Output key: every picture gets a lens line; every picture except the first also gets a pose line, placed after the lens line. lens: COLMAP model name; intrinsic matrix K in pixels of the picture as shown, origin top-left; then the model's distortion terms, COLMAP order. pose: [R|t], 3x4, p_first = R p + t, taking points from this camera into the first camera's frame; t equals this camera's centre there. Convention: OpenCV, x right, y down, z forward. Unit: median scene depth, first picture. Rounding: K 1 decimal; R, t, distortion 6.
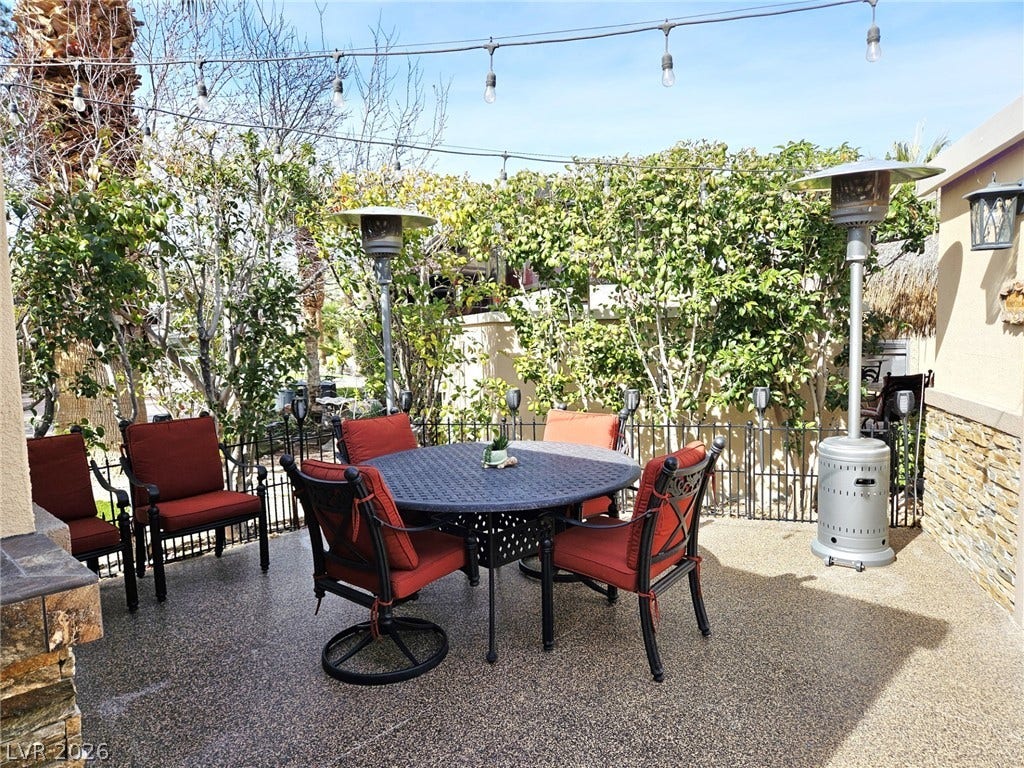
lens RADIAL K [[680.4, 0, 505.7], [0, 680.4, 389.0], [0, 0, 1]] dist [0.072163, -0.060907]
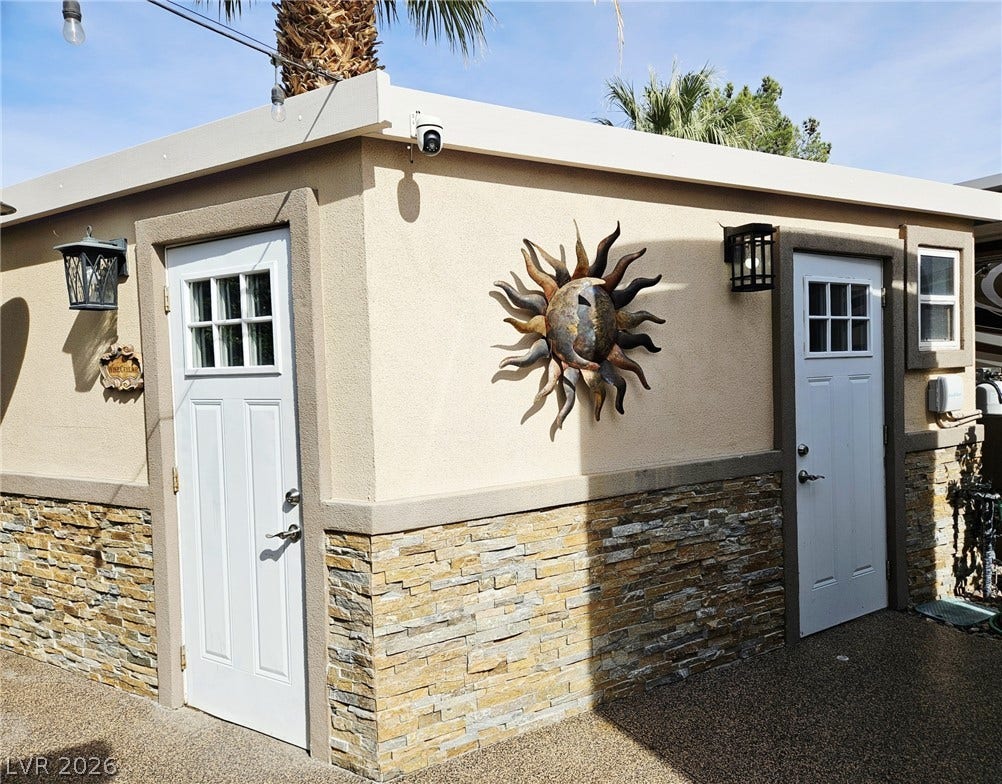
lens RADIAL K [[692.6, 0, 531.5], [0, 692.6, 388.1], [0, 0, 1]] dist [0.001155, -0.004849]
pose [[0.218253, -0.012983, 0.975806, -0.059083], [0.114208, 0.993380, -0.012328, -0.019981], [-0.969186, 0.114135, 0.218291, 0.234636]]
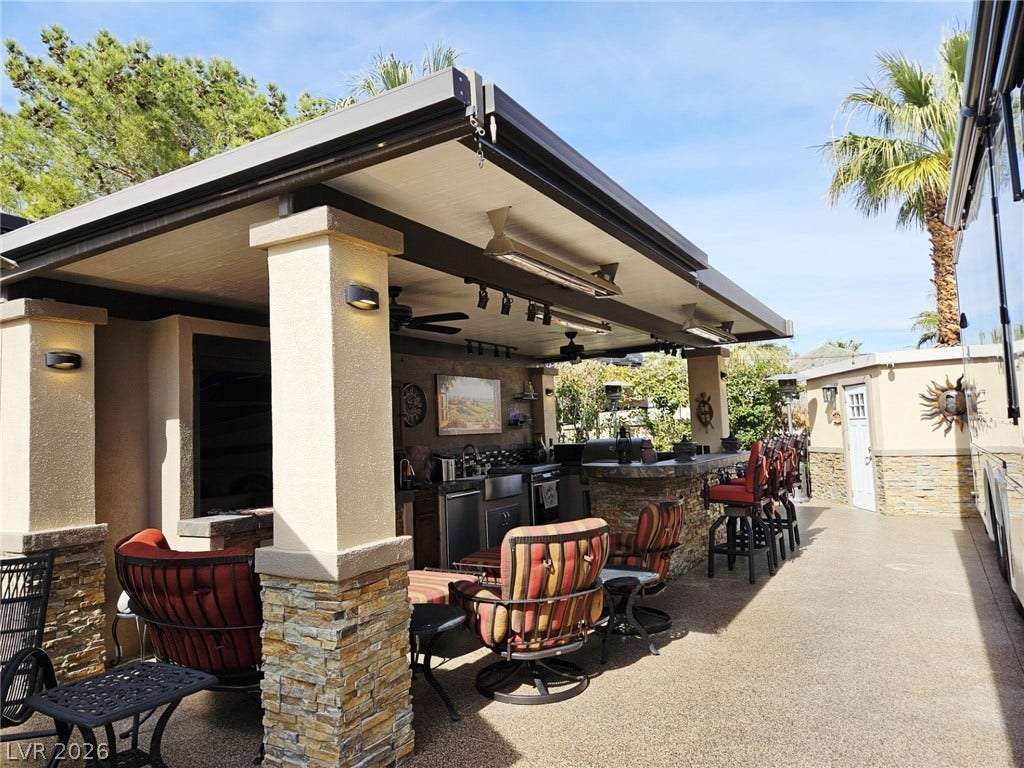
lens RADIAL K [[680.4, 0, 505.7], [0, 680.4, 389.0], [0, 0, 1]] dist [0.072163, -0.060907]
pose [[0.970825, 0.009667, 0.239595, -1.642496], [0.030459, 0.986122, -0.163207, 0.241105], [-0.237848, 0.165743, 0.957057, -1.866917]]
